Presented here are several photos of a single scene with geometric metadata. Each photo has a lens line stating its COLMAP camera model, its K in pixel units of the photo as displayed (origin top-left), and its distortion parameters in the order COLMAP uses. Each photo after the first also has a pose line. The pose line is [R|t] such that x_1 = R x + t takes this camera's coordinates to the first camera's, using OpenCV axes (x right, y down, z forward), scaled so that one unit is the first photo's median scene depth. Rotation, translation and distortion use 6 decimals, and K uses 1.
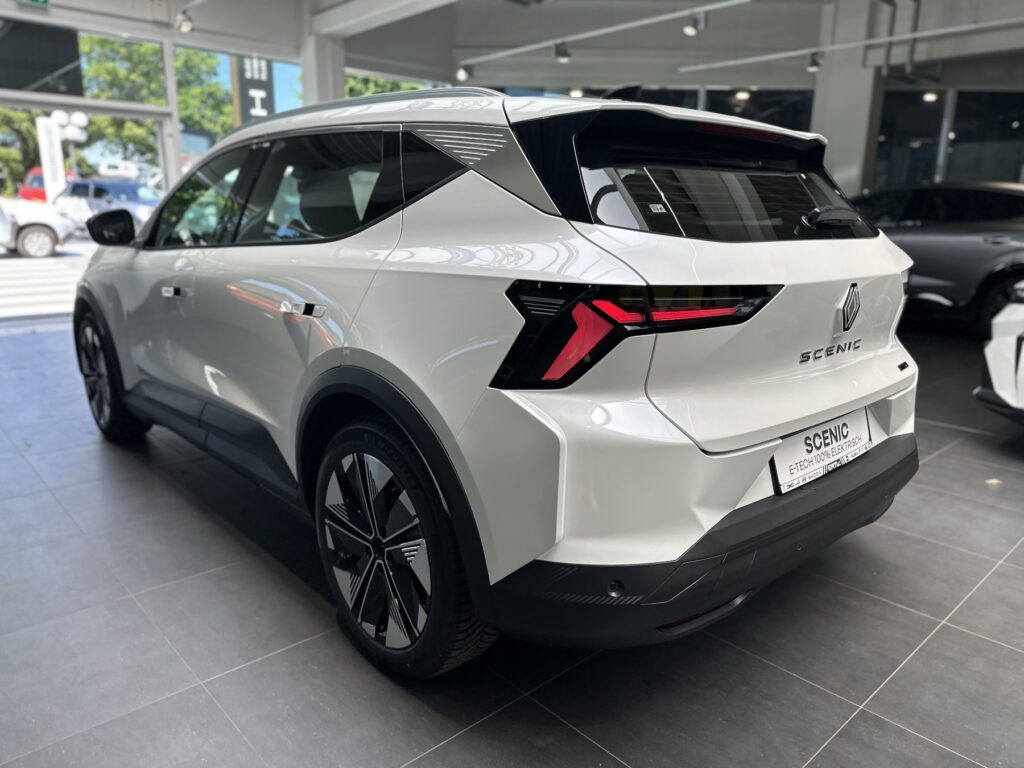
lens RADIAL K [[729.7, 0, 512.5], [0, 729.7, 387.8], [0, 0, 1]] dist [0.028146, -0.010990]
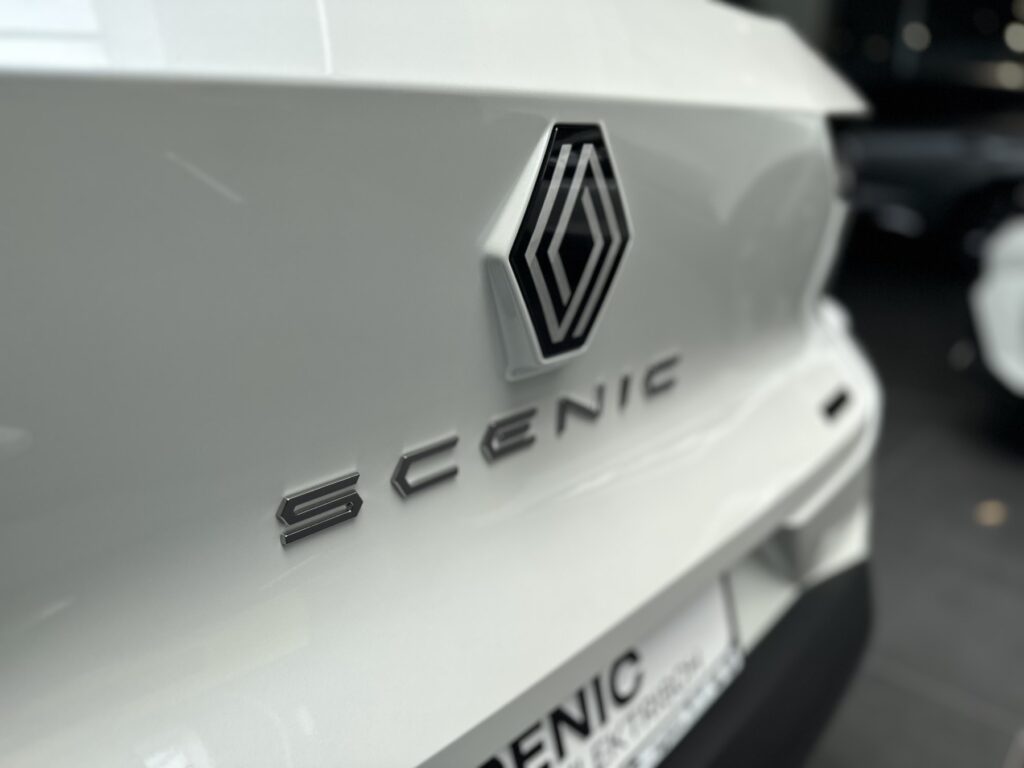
lens RADIAL K [[729.7, 0, 511.9], [0, 729.7, 383.4], [0, 0, 1]] dist [0.028146, -0.010990]
pose [[0.998539, -0.030248, 0.044782, 0.412735], [0.026210, 0.995762, 0.088159, -0.084883], [-0.047259, -0.086856, 0.995099, 0.751431]]
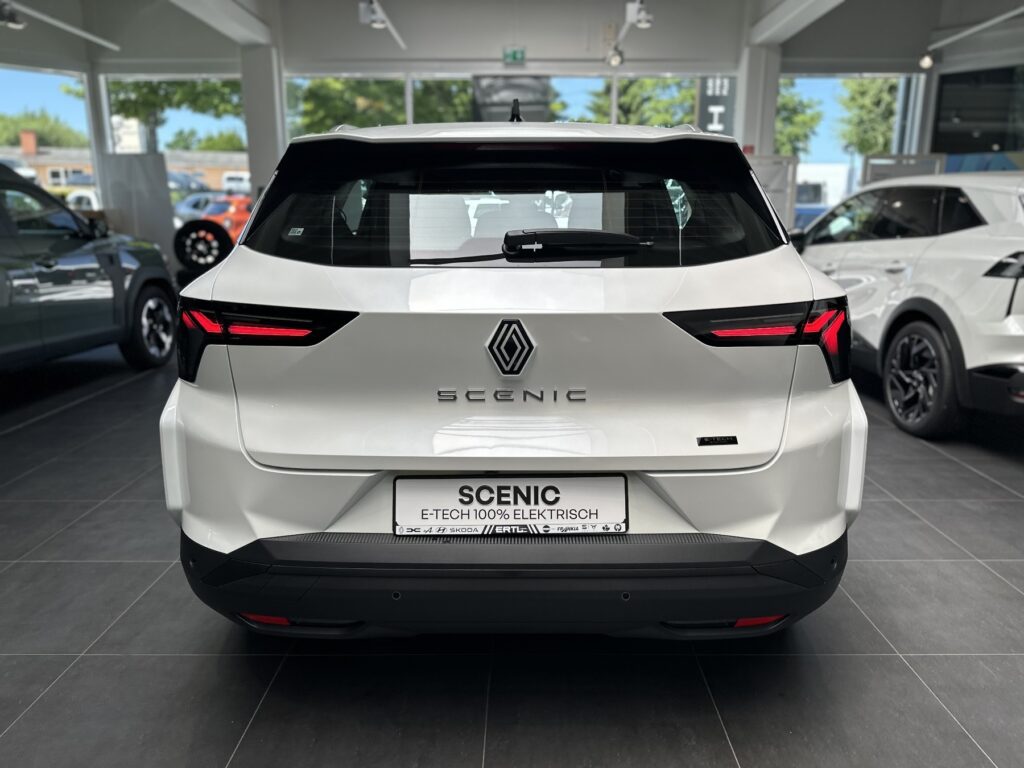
lens RADIAL K [[729.7, 0, 510.8], [0, 729.7, 382.5], [0, 0, 1]] dist [0.028146, -0.010990]
pose [[0.751938, 0.137261, -0.644786, 0.969882], [-0.149177, 0.988141, 0.036387, -0.095516], [0.642134, 0.068826, 0.763497, 0.335922]]
